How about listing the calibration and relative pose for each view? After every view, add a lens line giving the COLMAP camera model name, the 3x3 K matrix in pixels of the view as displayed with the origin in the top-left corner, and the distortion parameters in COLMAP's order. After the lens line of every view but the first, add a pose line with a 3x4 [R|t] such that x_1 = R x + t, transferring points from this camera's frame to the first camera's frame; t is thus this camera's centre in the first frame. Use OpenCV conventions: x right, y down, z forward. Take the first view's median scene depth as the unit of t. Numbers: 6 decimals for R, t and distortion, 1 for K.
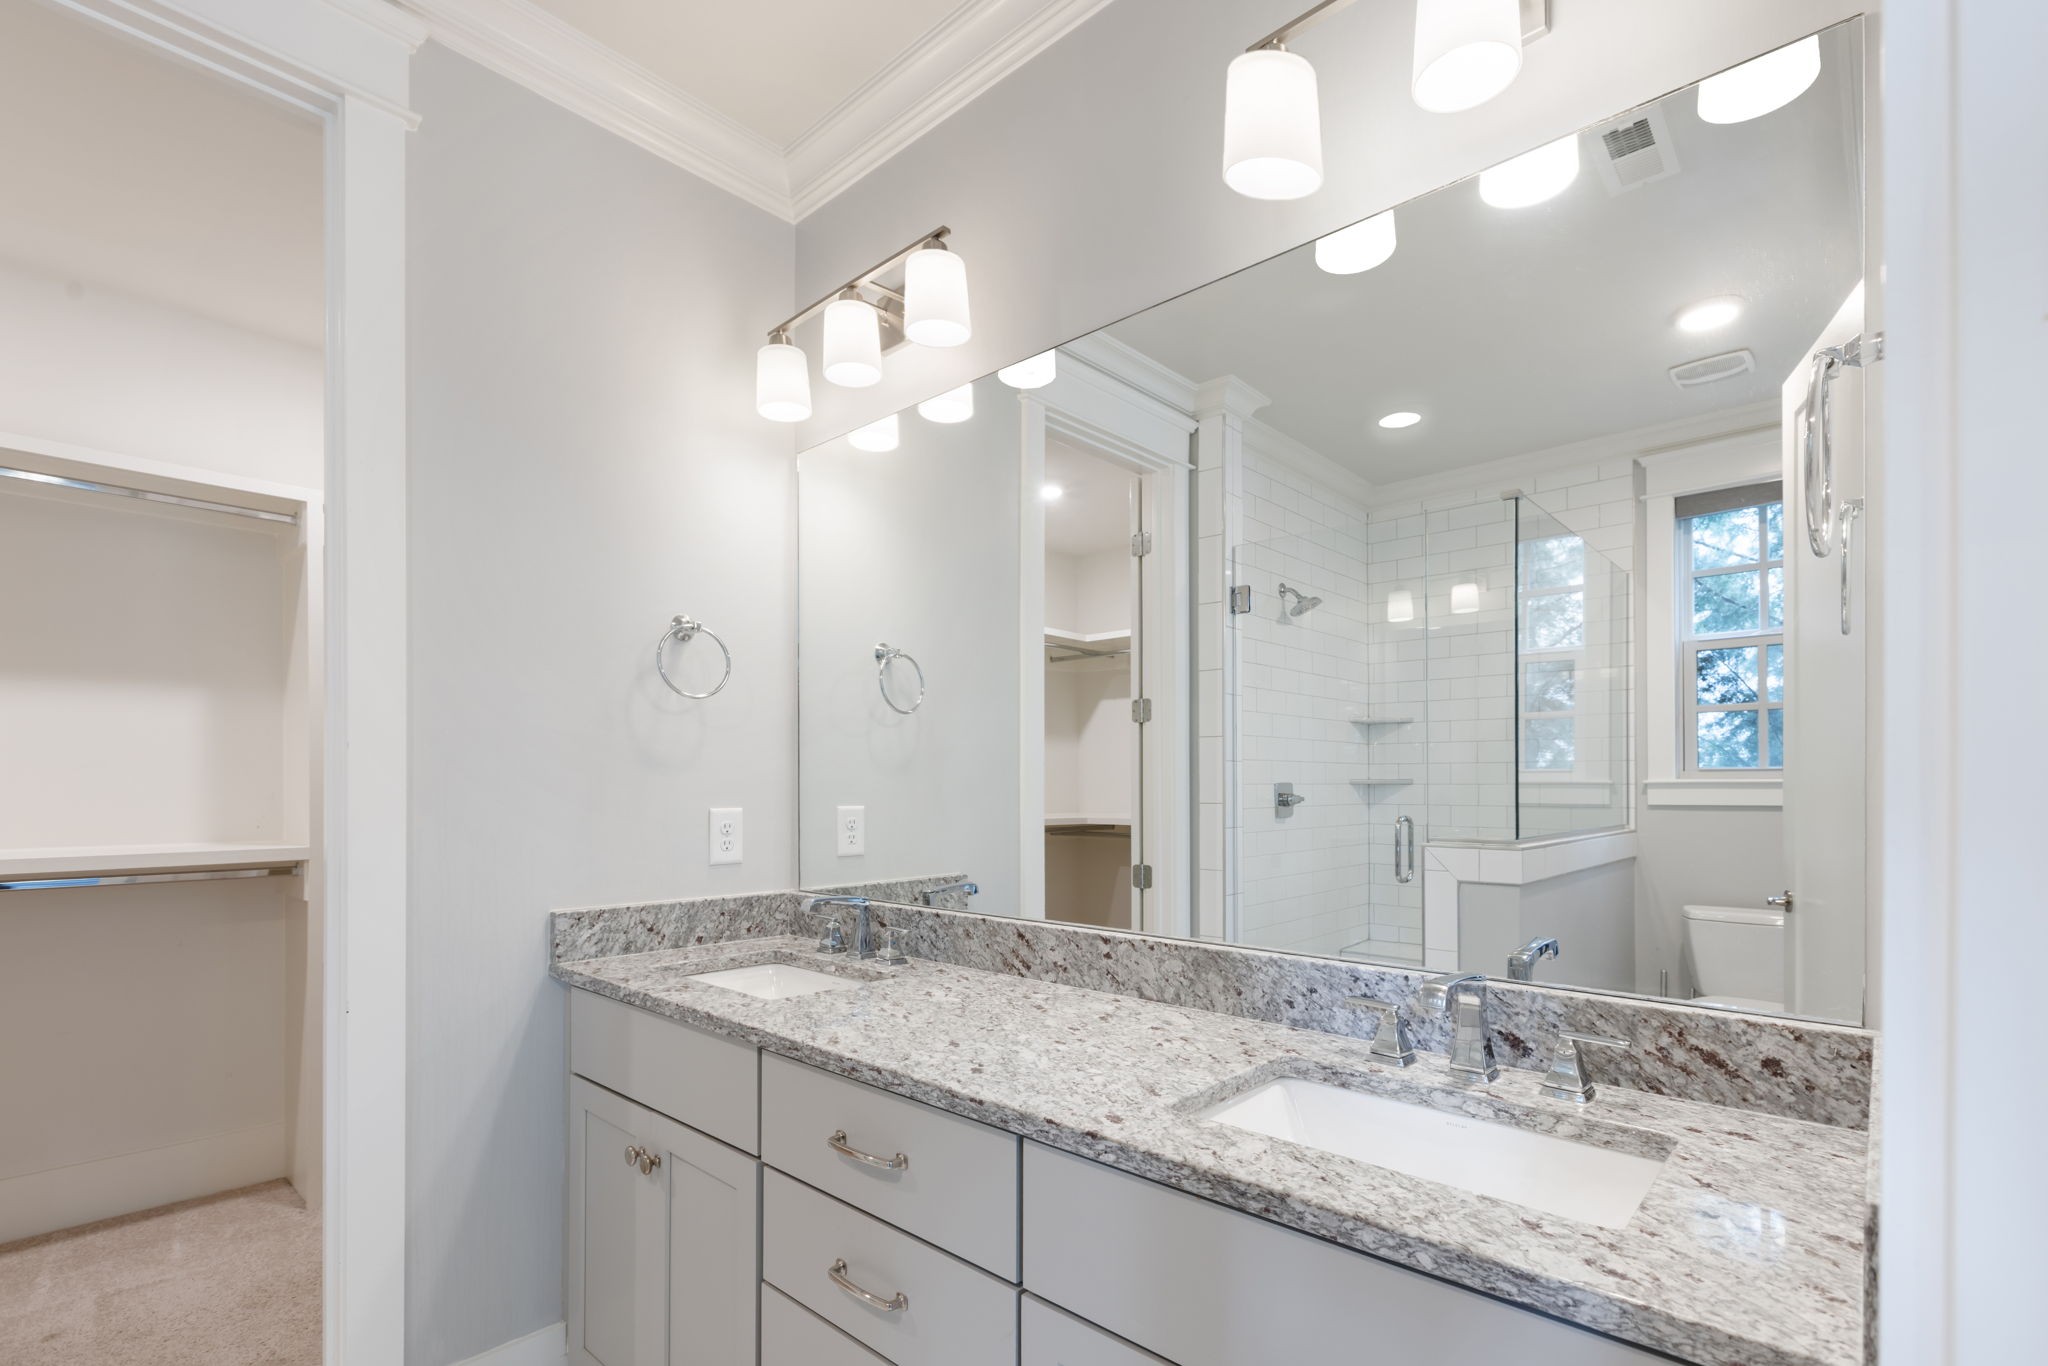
lens RADIAL K [[940.9, 0, 1023.4], [0, 940.9, 745.7], [0, 0, 1]] dist [0.001849, 0.000030]
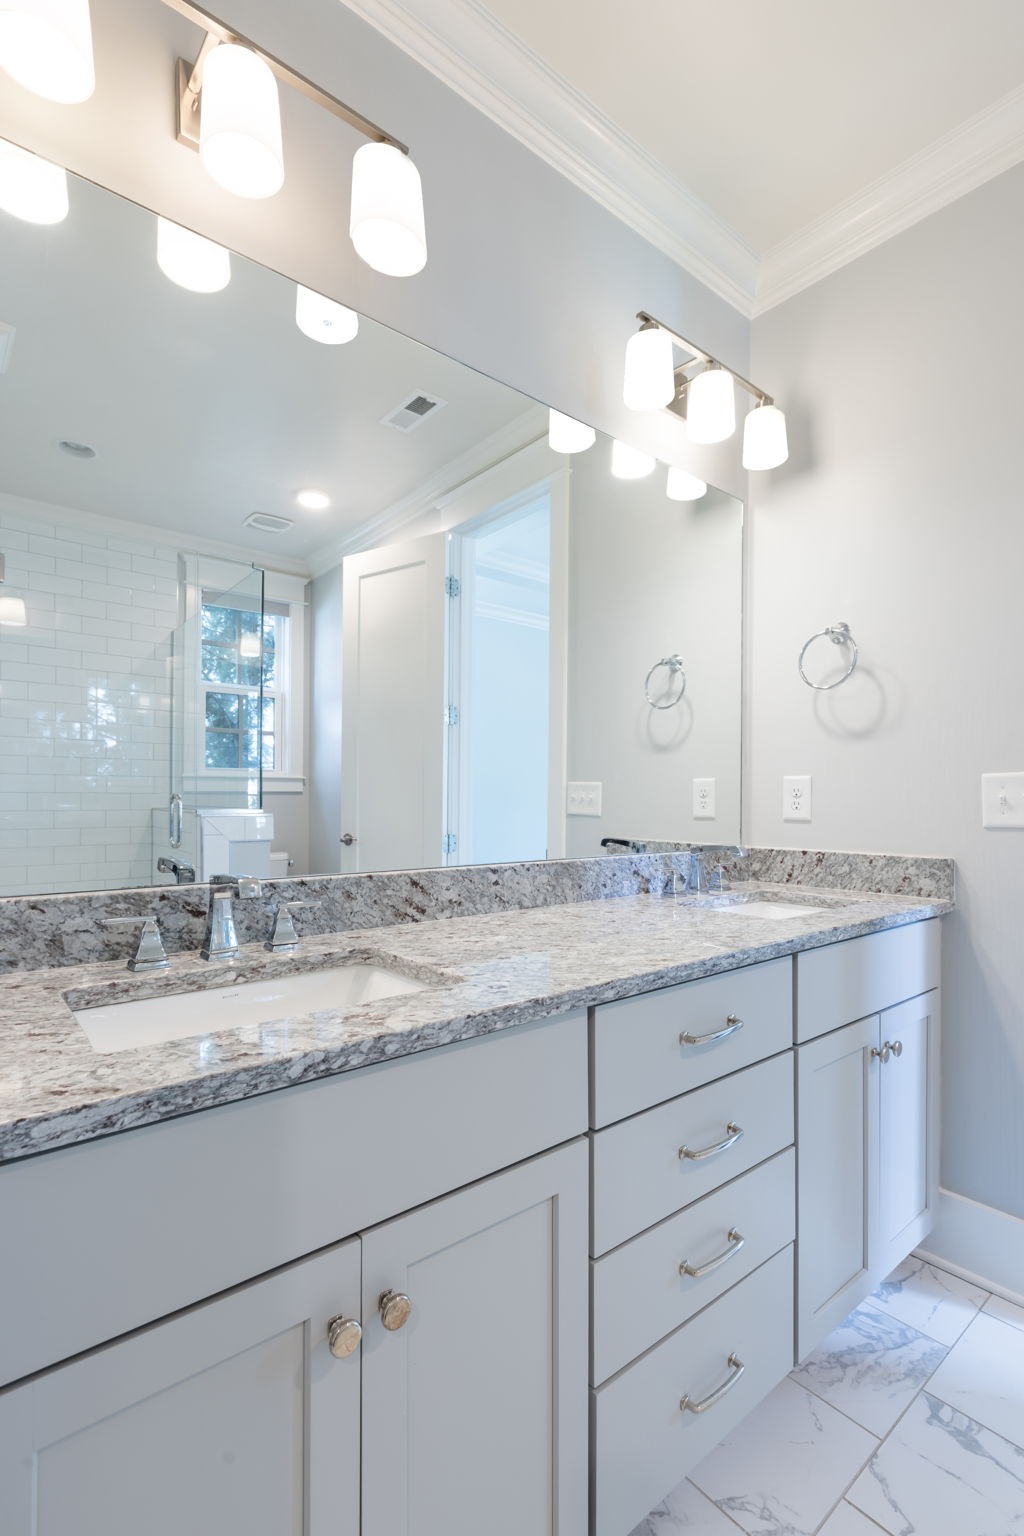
lens RADIAL K [[693.6, 0, 504.3], [0, 693.6, 796.6], [0, 0, 1]] dist [0.001199, 0.000168]
pose [[0.141655, 0.009523, 0.989870, -0.827200], [-0.049538, 0.998769, -0.002519, 0.112741], [-0.988676, -0.048679, 0.141953, 0.877473]]
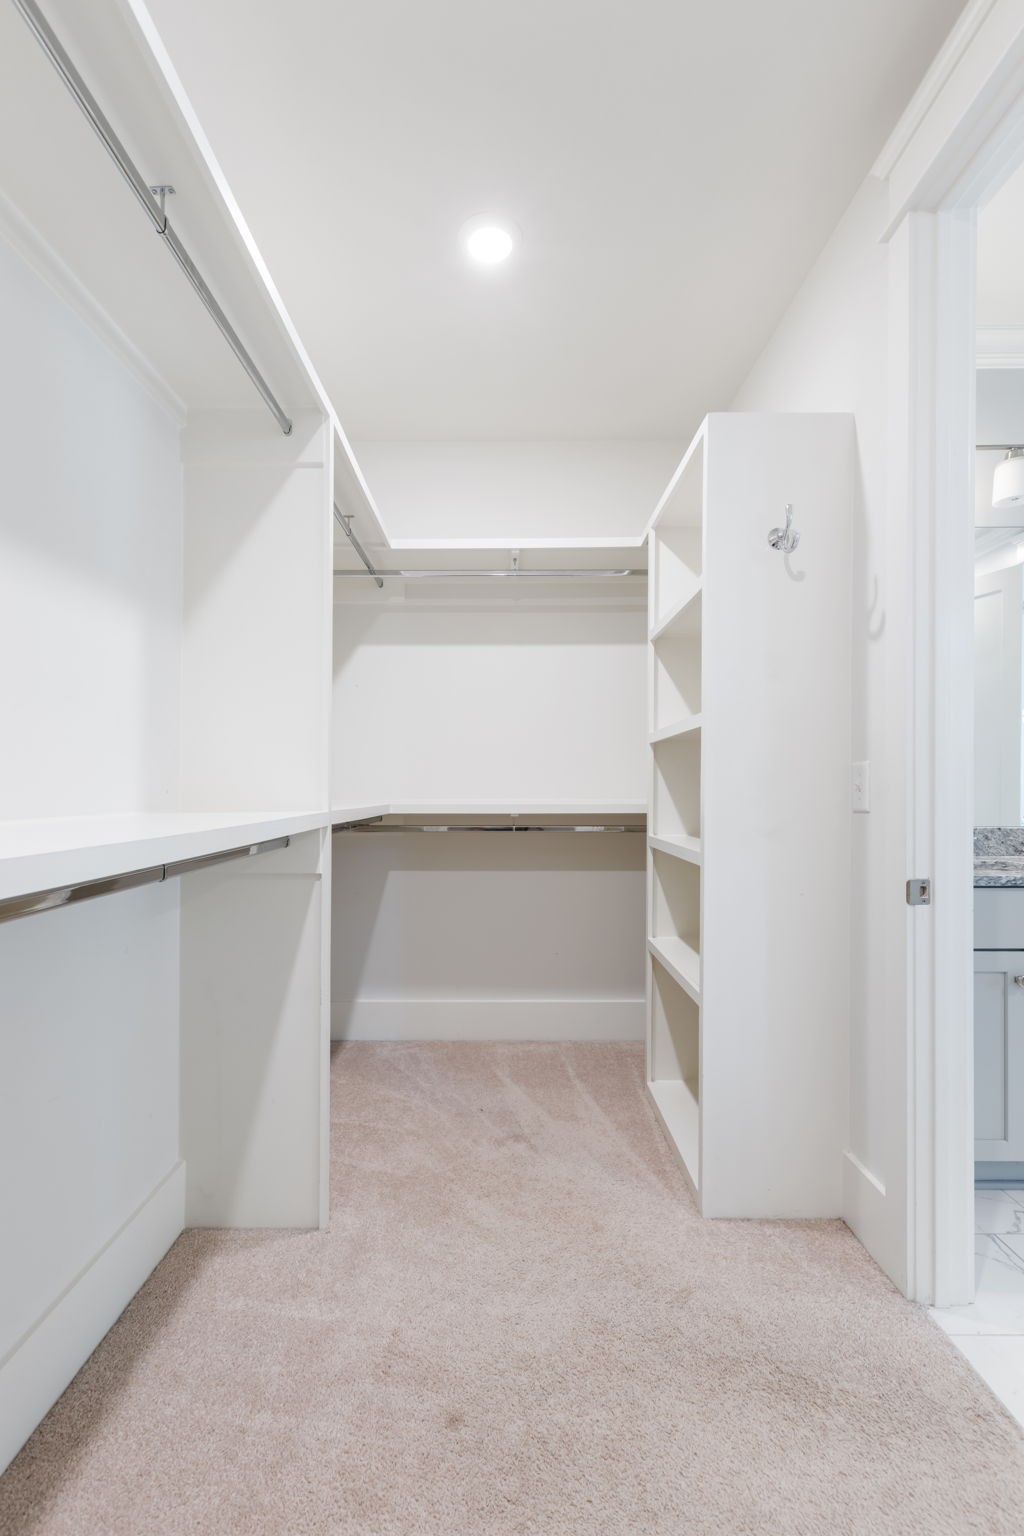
lens RADIAL K [[693.6, 0, 504.3], [0, 693.6, 796.6], [0, 0, 1]] dist [0.001199, 0.000168]
pose [[0.738920, -0.004837, 0.673776, -1.851740], [-0.030361, 0.998720, 0.040465, 0.114180], [-0.673109, -0.050357, 0.737827, 0.758673]]
